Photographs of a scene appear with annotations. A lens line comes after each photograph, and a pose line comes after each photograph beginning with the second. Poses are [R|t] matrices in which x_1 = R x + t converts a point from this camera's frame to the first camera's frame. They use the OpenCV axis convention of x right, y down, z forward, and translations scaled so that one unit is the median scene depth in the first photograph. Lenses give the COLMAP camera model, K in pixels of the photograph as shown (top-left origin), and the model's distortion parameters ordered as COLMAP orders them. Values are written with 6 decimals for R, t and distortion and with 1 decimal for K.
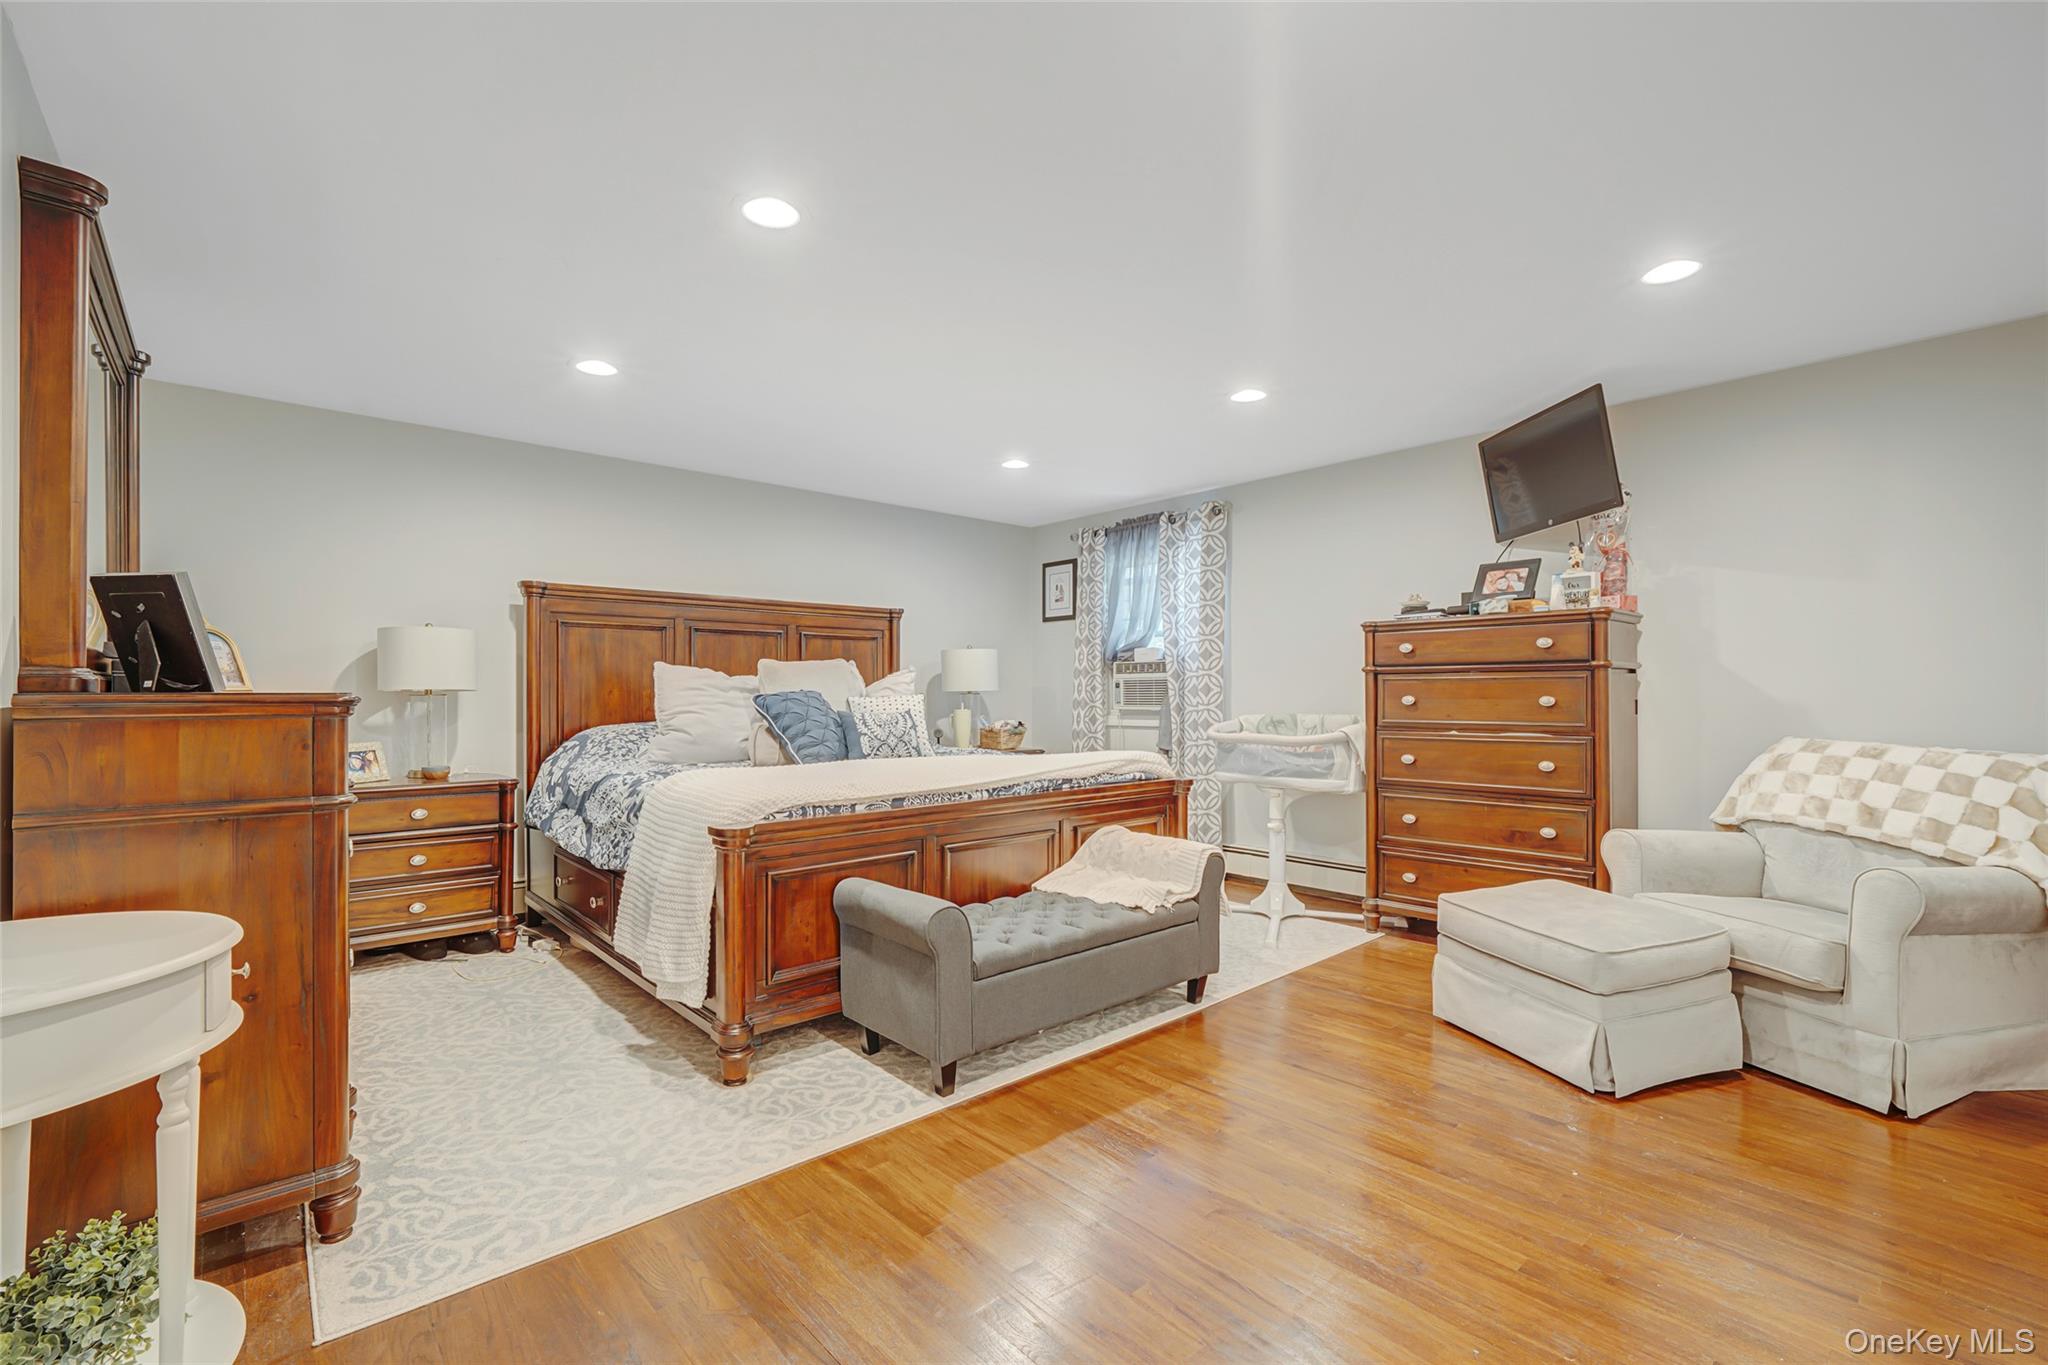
lens RADIAL K [[892.0, 0, 1027.3], [0, 892.0, 686.8], [0, 0, 1]] dist [-0.001572, 0.000893]
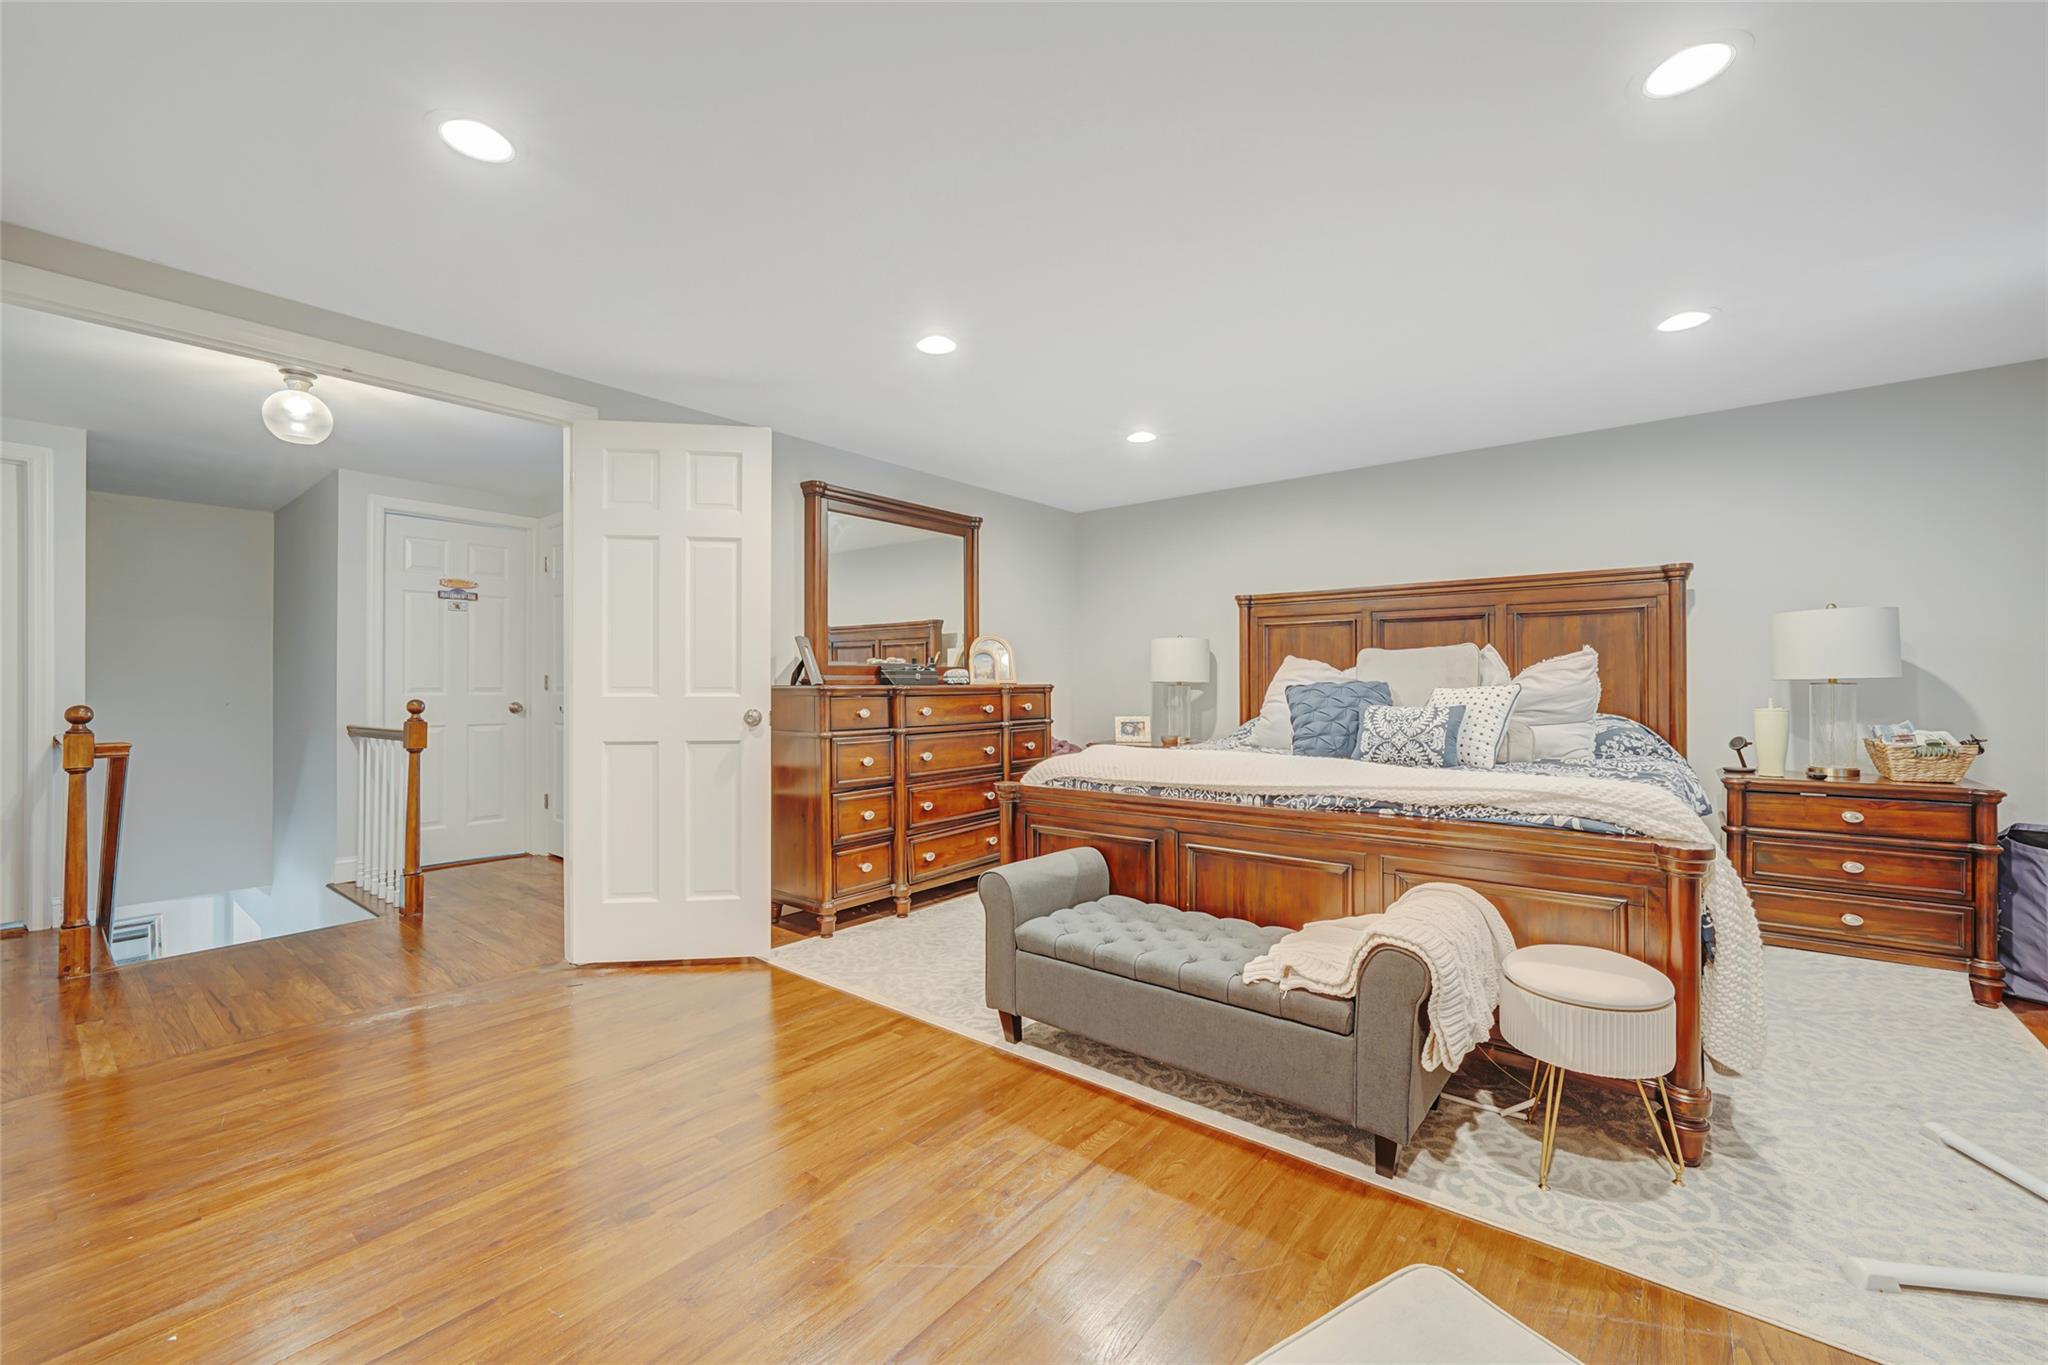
lens RADIAL K [[832.2, 0, 1015.5], [0, 832.2, 680.4], [0, 0, 1]] dist [-0.003015, 0.000002]
pose [[0.151146, -0.004457, -0.988501, 0.680696], [0.009073, 0.999954, -0.003121, 0.003456], [0.988470, -0.008497, 0.151180, 0.608813]]
